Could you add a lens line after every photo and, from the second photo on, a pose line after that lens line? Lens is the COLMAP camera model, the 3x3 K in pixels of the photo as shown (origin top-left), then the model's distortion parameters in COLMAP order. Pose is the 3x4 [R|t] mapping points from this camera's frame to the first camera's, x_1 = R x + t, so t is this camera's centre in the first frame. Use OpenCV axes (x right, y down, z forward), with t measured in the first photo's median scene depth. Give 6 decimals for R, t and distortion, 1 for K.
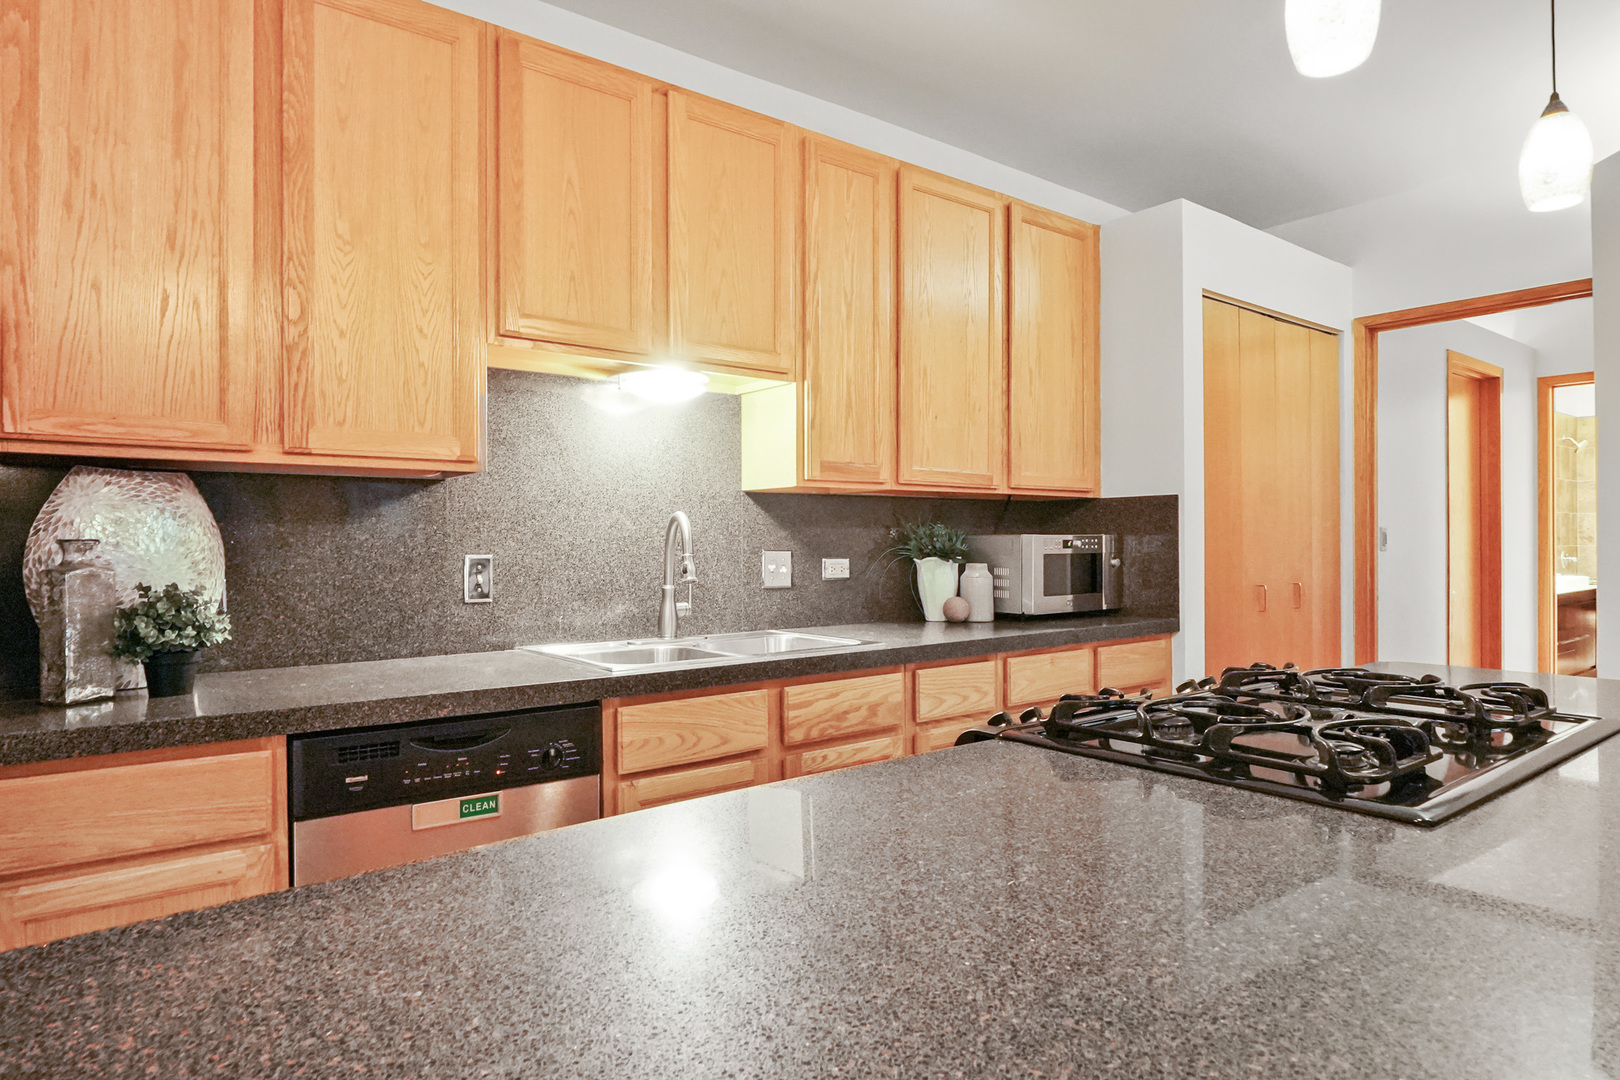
lens RADIAL K [[944.6, 0, 802.1], [0, 944.6, 546.5], [0, 0, 1]] dist [-0.005449, -0.001268]
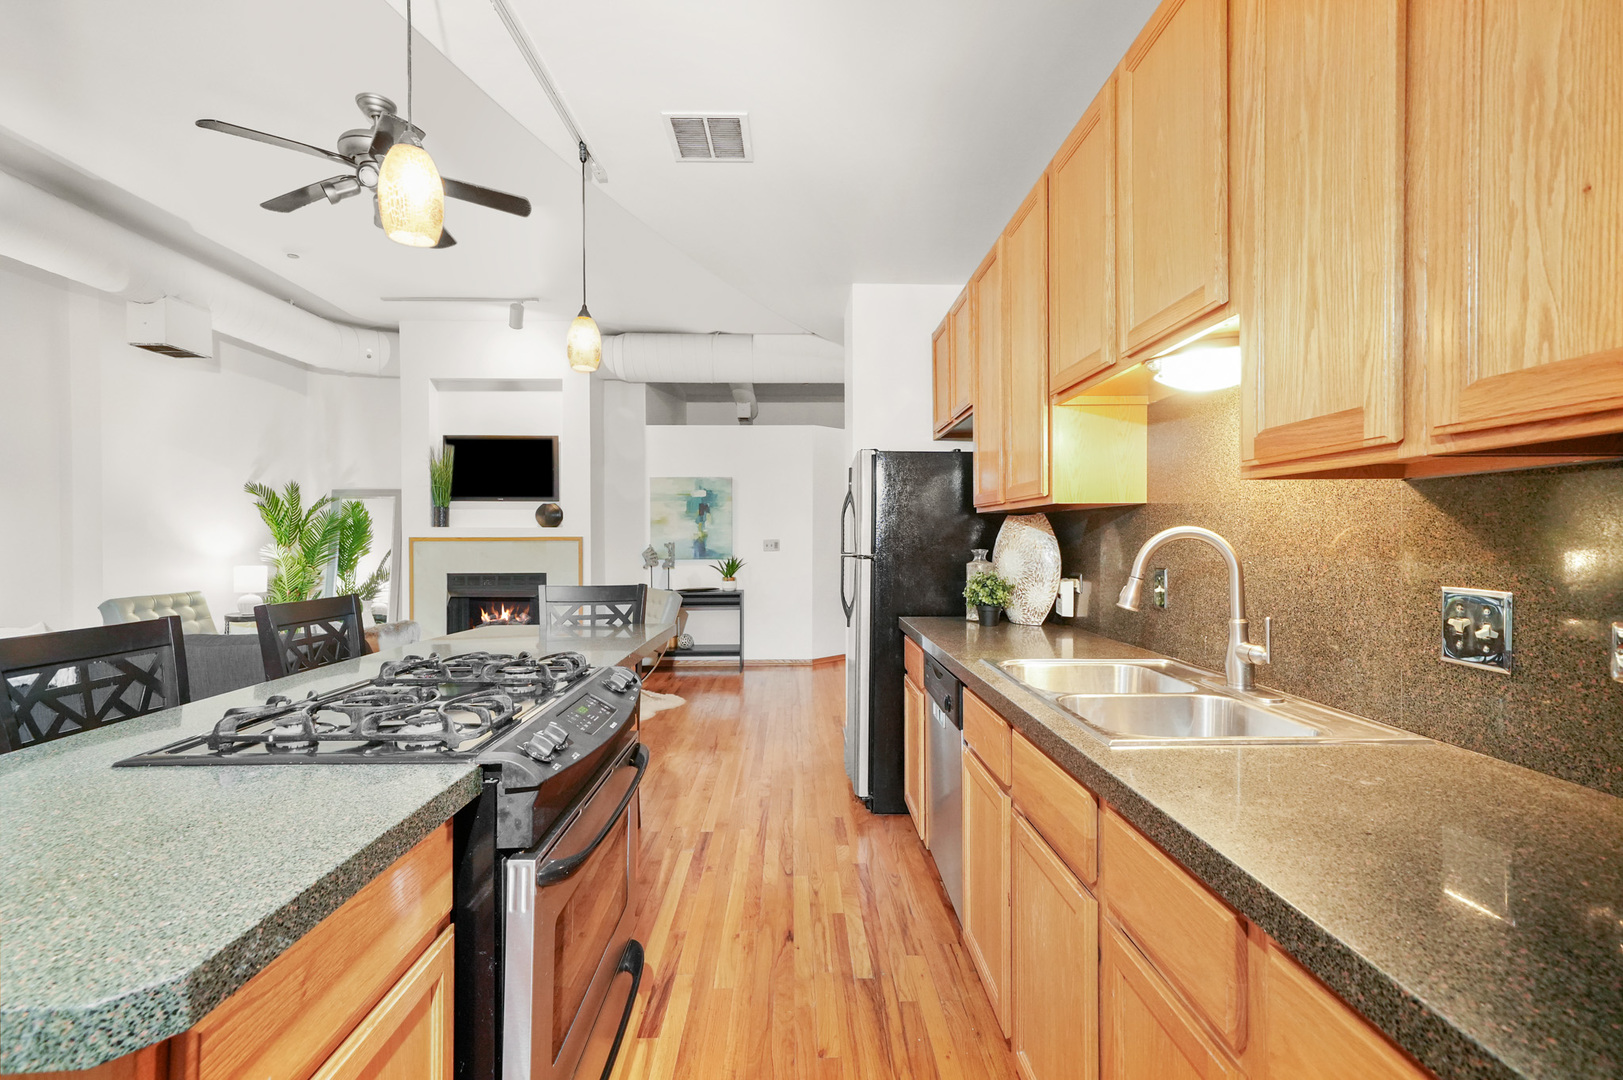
lens RADIAL K [[709.9, 0, 808.8], [0, 709.9, 542.4], [0, 0, 1]] dist [0.005266, 0.000979]
pose [[-0.590129, 0.012575, -0.807211, 0.499464], [0.002895, 0.999905, 0.013461, -0.028491], [0.807304, 0.005607, -0.590109, 0.977909]]
